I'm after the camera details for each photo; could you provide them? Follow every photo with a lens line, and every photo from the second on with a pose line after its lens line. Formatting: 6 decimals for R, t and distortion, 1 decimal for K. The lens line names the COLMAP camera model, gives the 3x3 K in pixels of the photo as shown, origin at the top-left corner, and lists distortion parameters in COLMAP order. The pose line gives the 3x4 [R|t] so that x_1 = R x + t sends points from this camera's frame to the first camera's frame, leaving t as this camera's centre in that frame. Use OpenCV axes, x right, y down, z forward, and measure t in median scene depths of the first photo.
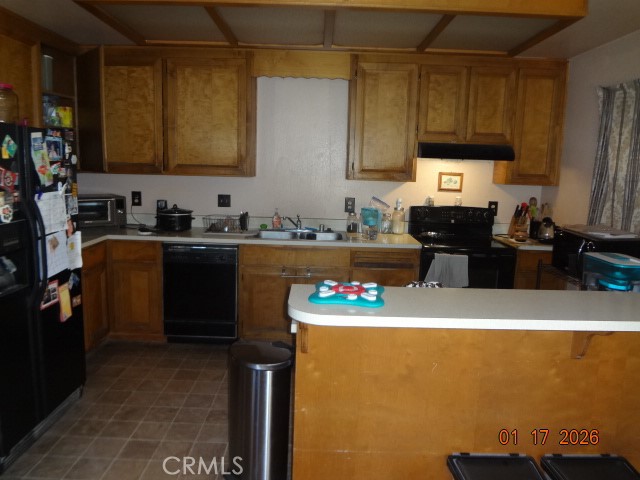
lens RADIAL K [[480.9, 0, 320.0], [0, 480.9, 240.0], [0, 0, 1]] dist [-0.035198, 0.000706]
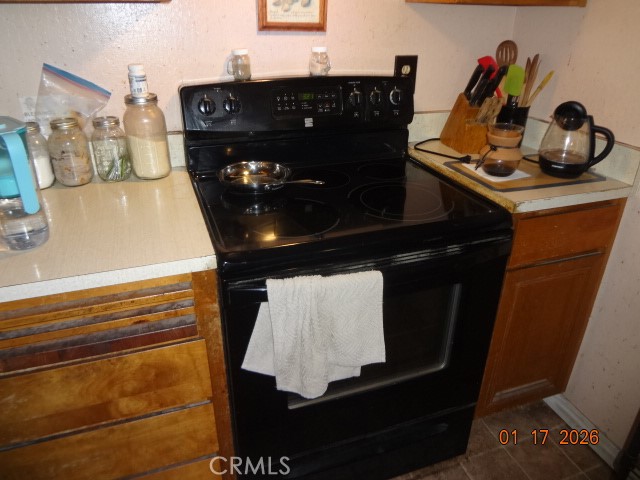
lens RADIAL K [[480.9, 0, 320.0], [0, 480.9, 240.0], [0, 0, 1]] dist [-0.035198, 0.000706]
pose [[0.941196, -0.166990, 0.293709, 0.165559], [0.069558, 0.946466, 0.315219, -0.067419], [-0.330625, -0.276253, 0.902425, 0.651689]]
